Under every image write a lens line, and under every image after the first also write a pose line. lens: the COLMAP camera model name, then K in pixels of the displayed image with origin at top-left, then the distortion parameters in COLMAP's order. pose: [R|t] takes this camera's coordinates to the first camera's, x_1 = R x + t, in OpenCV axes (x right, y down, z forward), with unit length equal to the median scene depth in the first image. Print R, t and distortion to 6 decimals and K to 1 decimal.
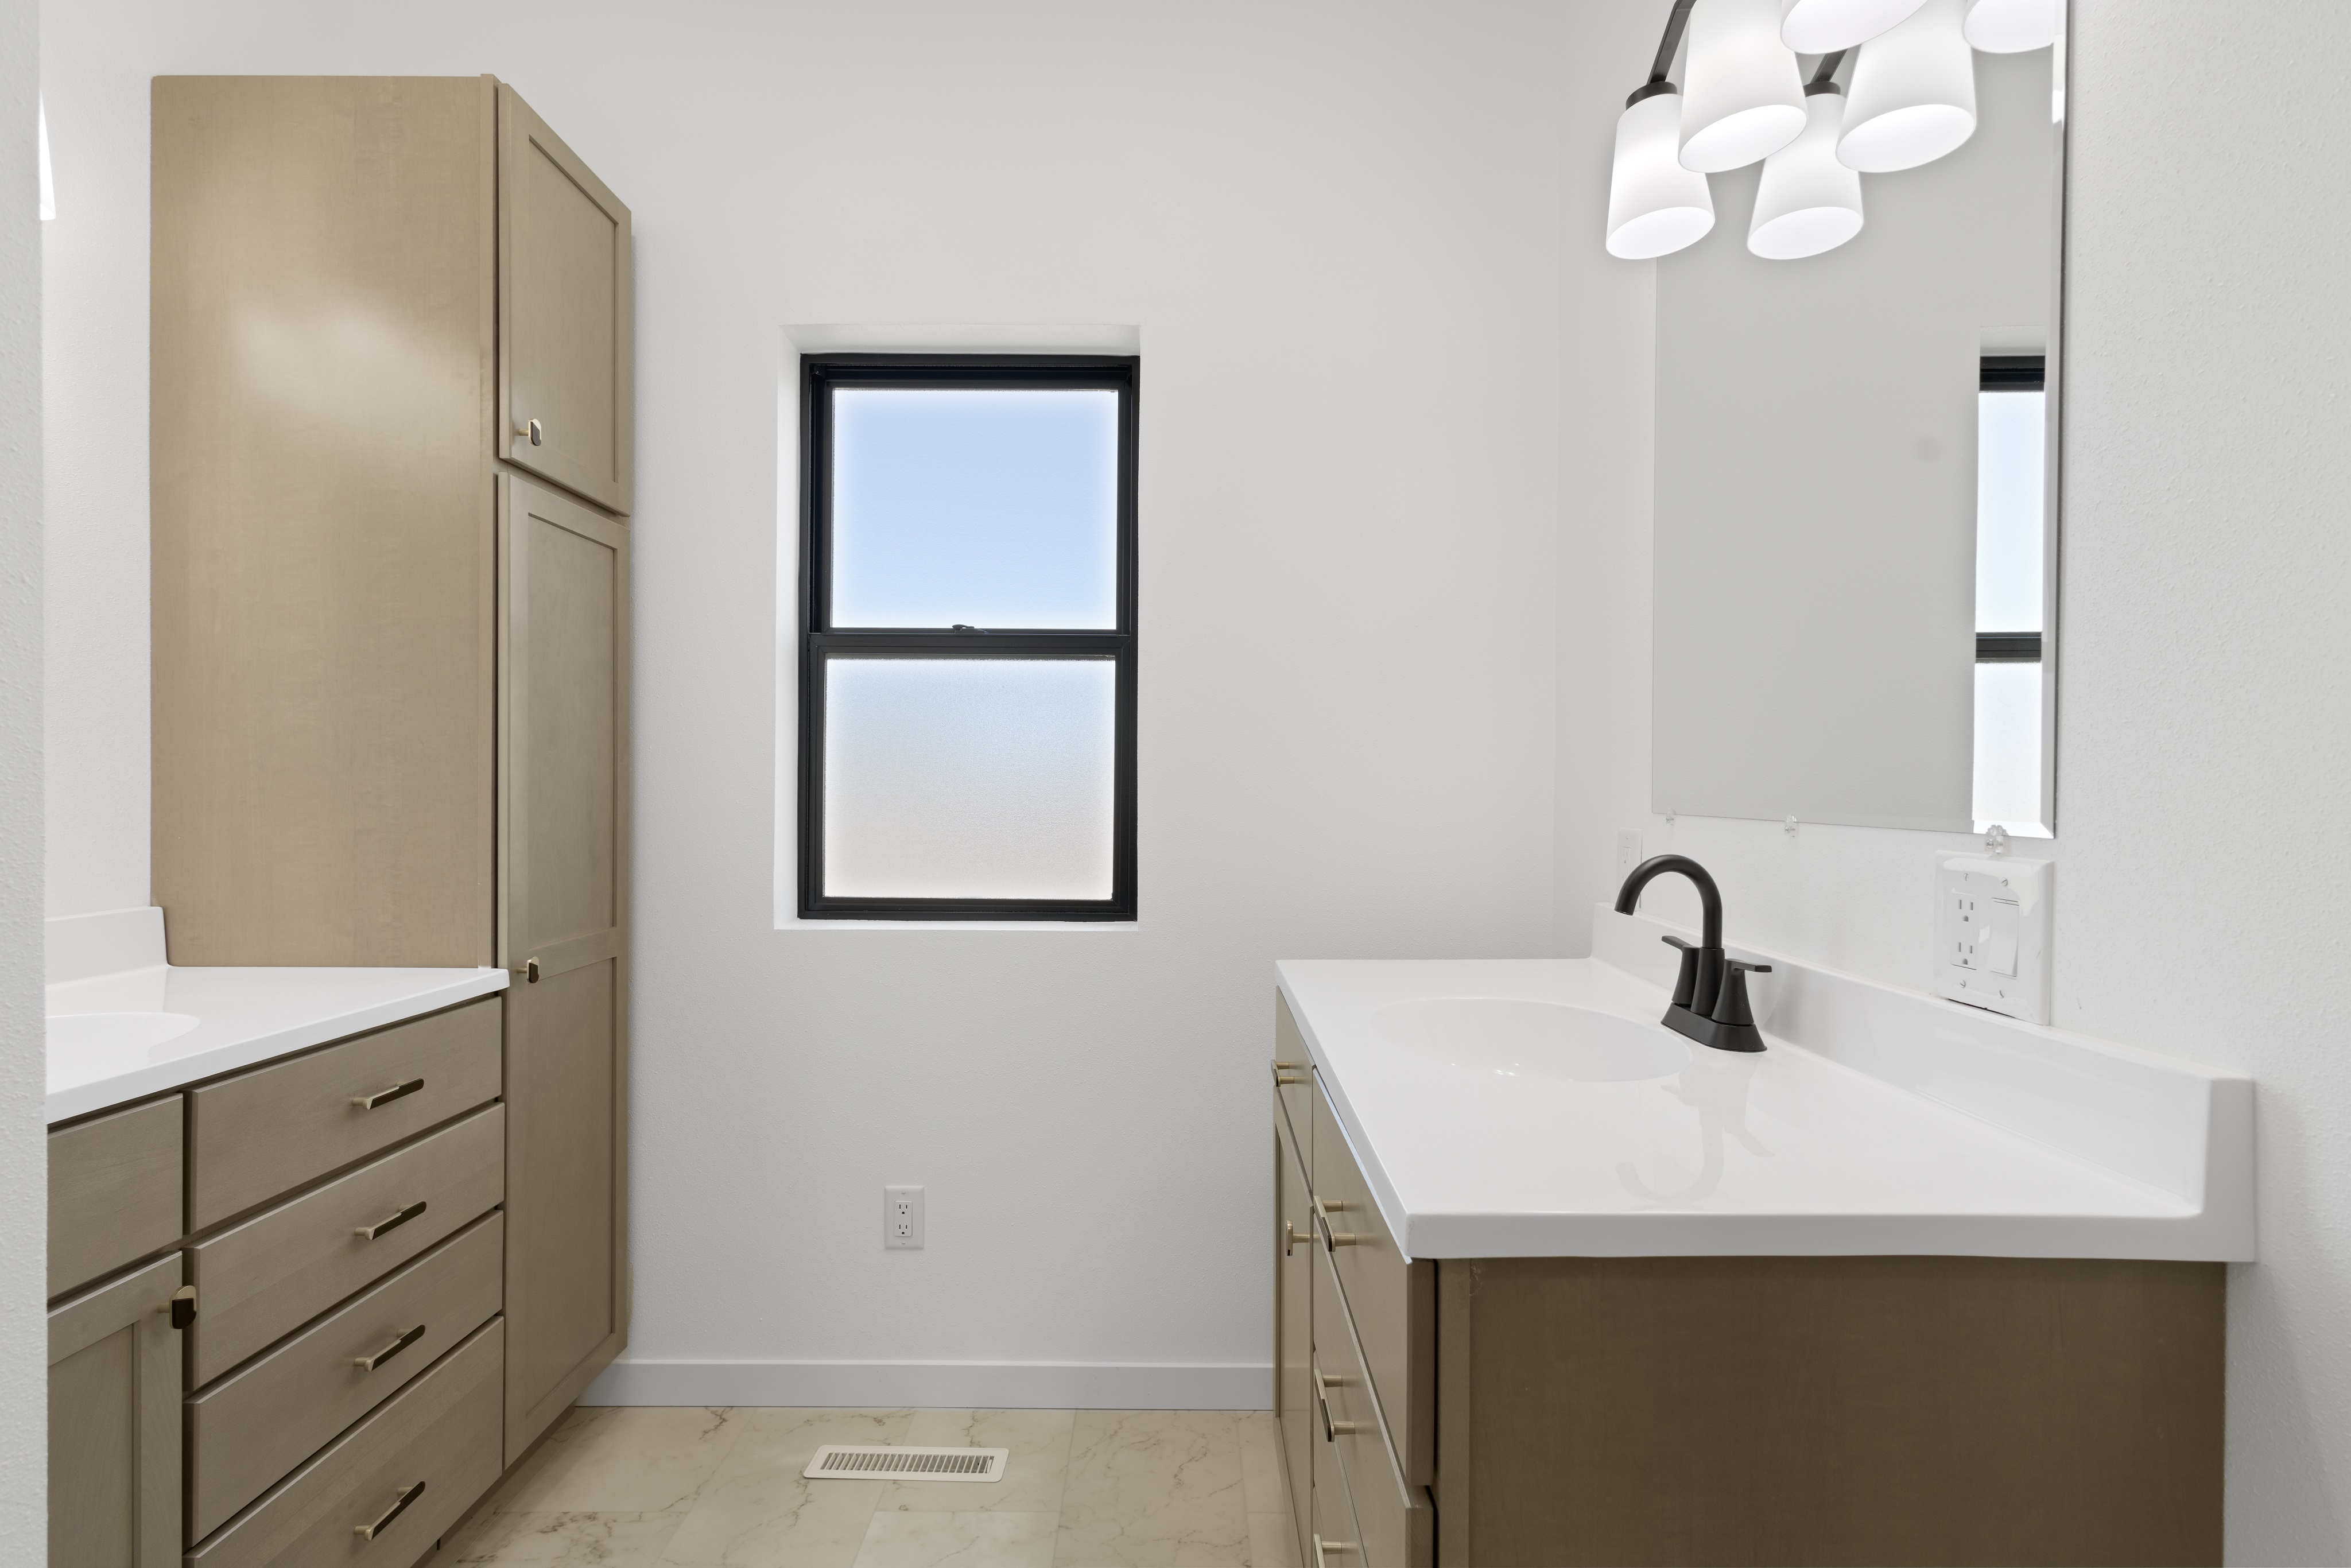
lens RADIAL K [[1086.0, 0, 1165.4], [0, 1086.0, 791.0], [0, 0, 1]] dist [0.002186, 0.001889]
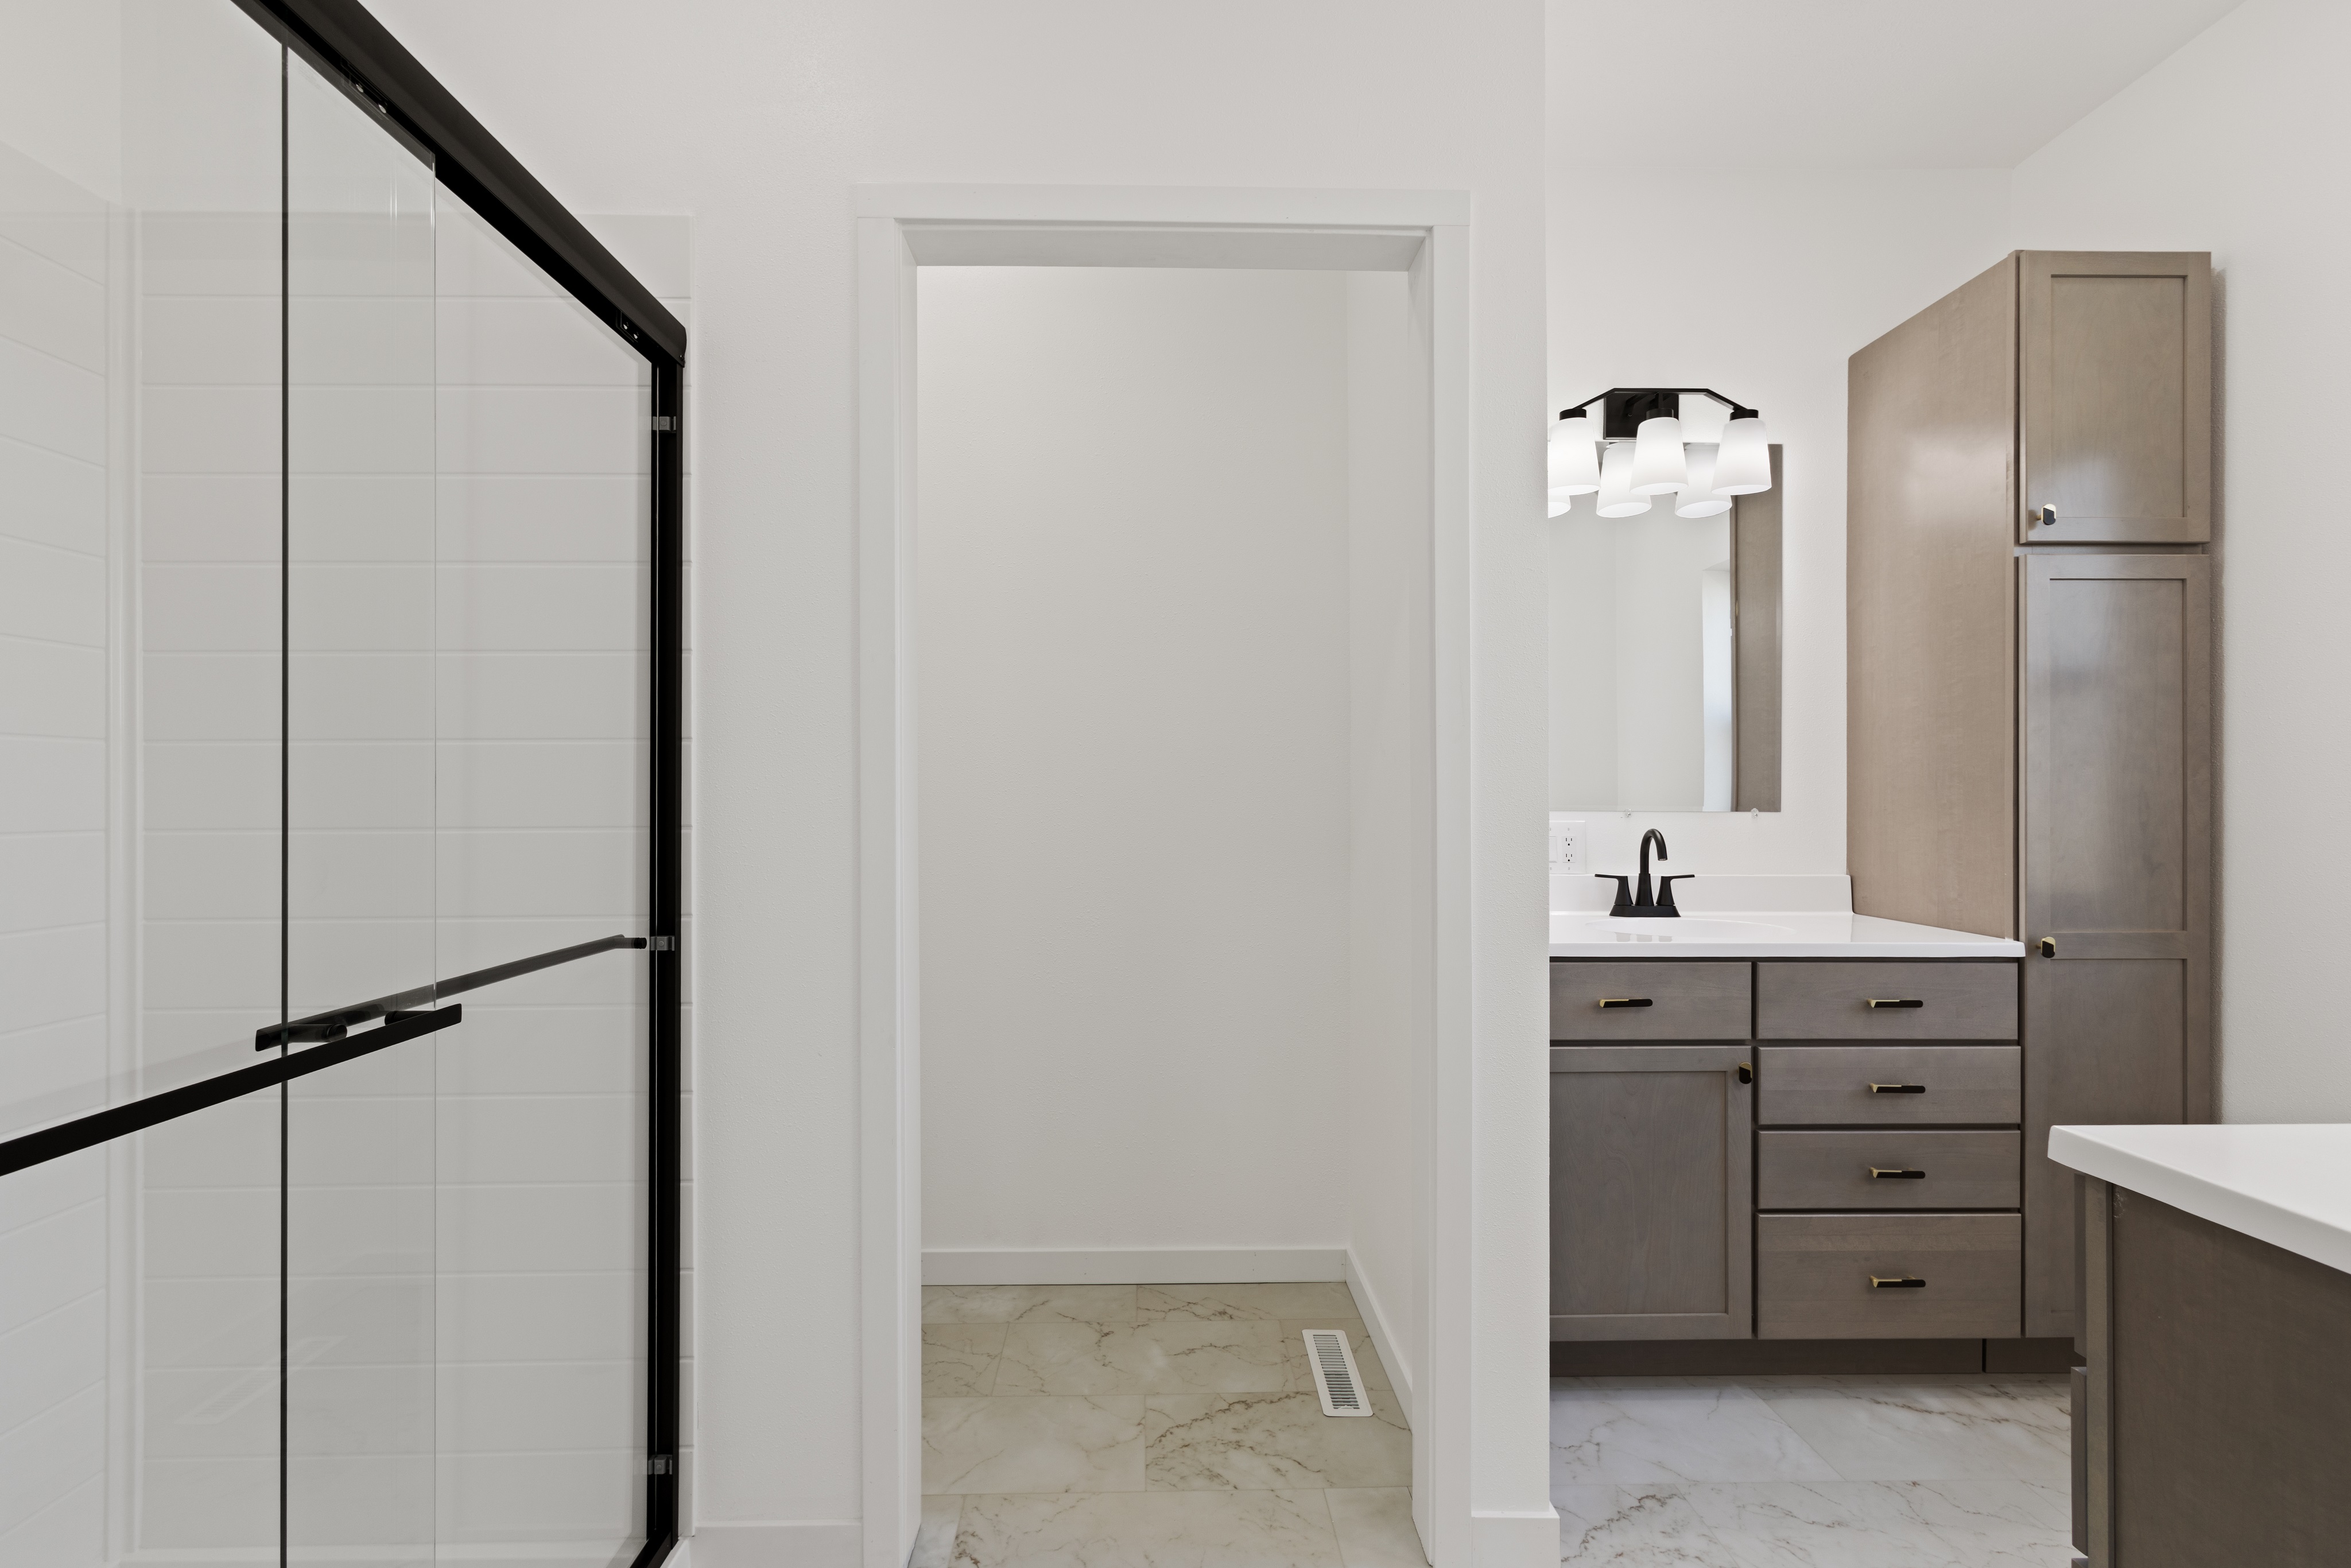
lens RADIAL K [[1086.0, 0, 1170.3], [0, 1086.0, 787.3], [0, 0, 1]] dist [0.002186, 0.001889]
pose [[0.026638, -0.013700, -0.999551, 0.788293], [-0.006066, 0.999885, -0.013866, 0.006840], [0.999627, 0.006433, 0.026552, -0.042502]]
